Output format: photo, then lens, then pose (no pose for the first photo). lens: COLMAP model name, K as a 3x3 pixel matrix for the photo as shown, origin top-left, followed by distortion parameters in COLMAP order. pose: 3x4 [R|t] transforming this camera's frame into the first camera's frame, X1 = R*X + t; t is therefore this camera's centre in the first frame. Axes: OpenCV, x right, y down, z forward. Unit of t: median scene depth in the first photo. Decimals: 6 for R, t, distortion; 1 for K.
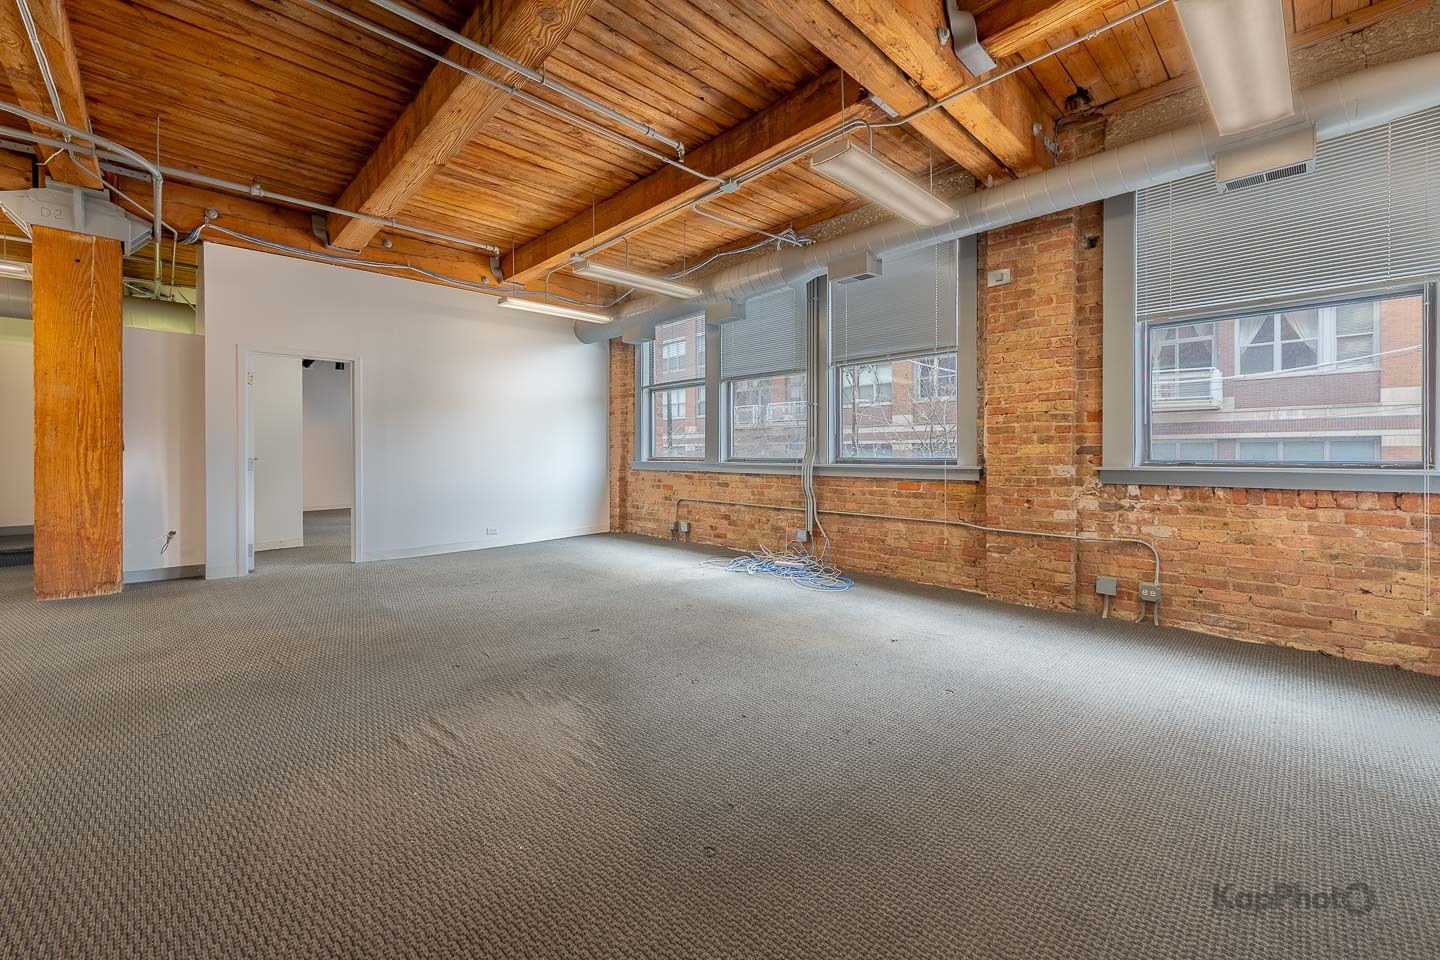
lens RADIAL K [[590.5, 0, 717.9], [0, 590.5, 452.5], [0, 0, 1]] dist [0.010092, 0.000038]
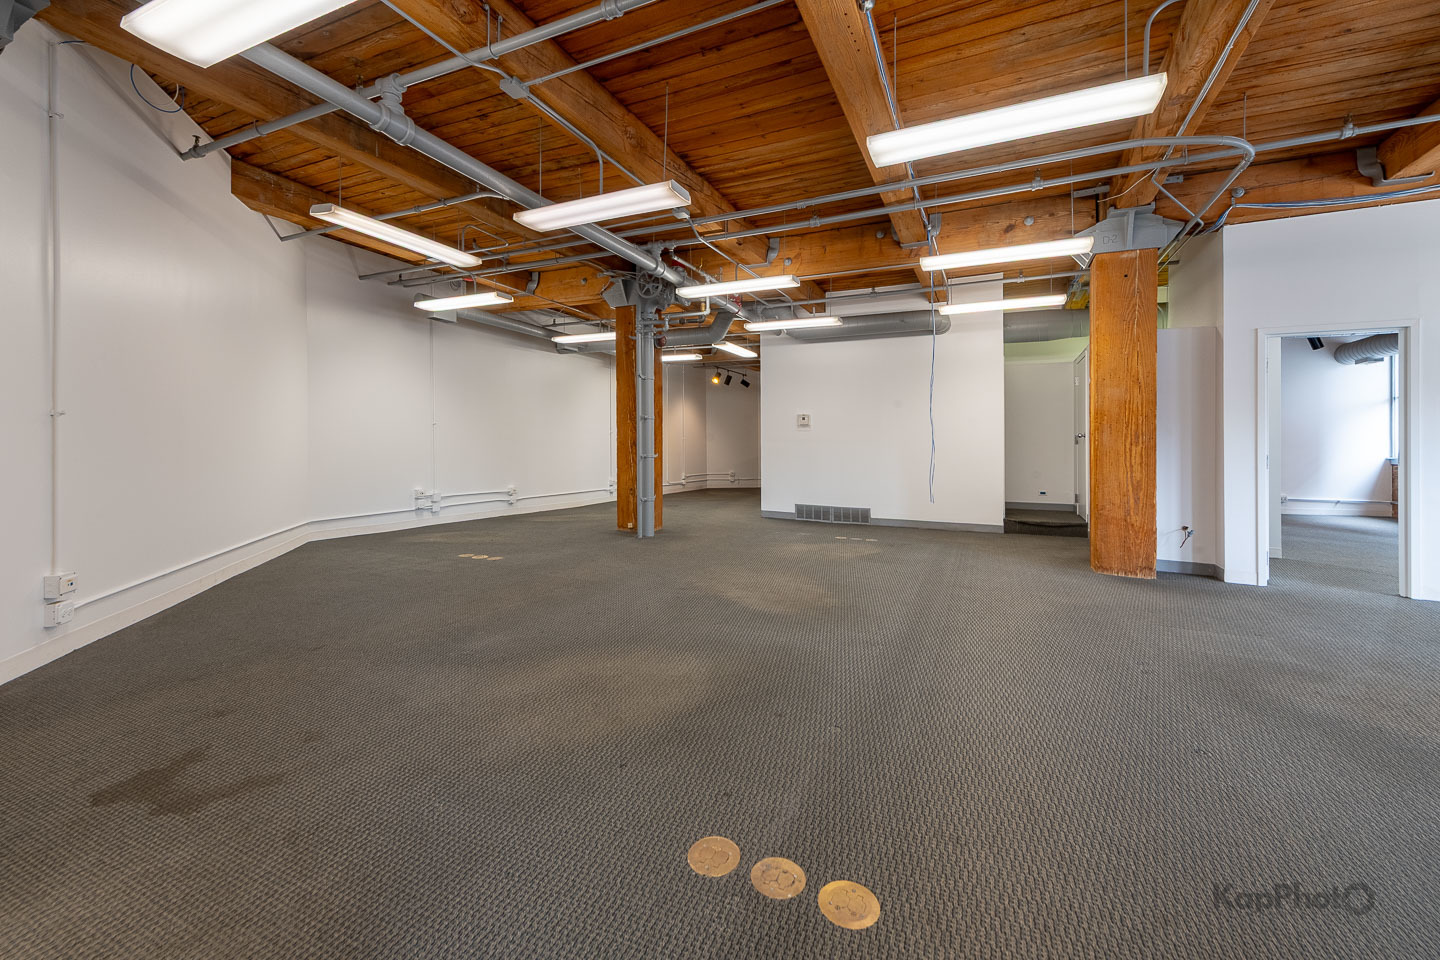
lens RADIAL K [[590.5, 0, 717.9], [0, 590.5, 452.5], [0, 0, 1]] dist [0.010092, 0.000038]
pose [[0.355795, 0.016981, -0.934410, -0.268990], [-0.007871, 0.999854, 0.015174, -0.000942], [0.934531, 0.001956, 0.355876, -0.097948]]
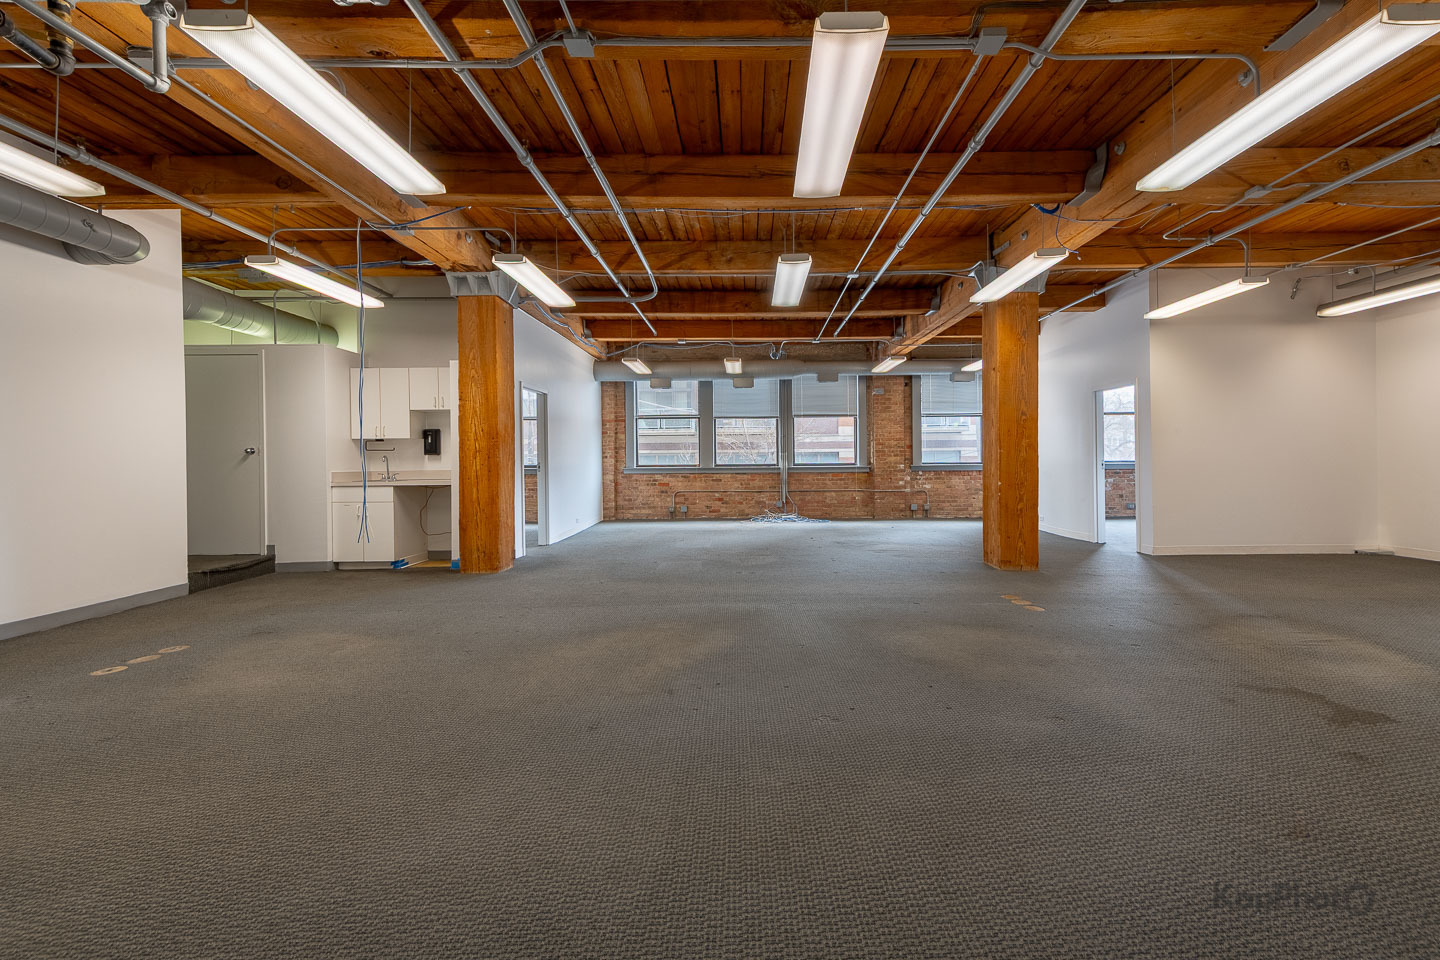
lens RADIAL K [[573.9, 0, 755.4], [0, 573.9, 456.3], [0, 0, 1]] dist [0.001056, -0.000035]
pose [[0.690832, 0.000482, 0.723015, -1.421044], [0.007008, 0.999948, -0.007363, -0.001619], [-0.722981, 0.010154, 0.690793, -0.267607]]
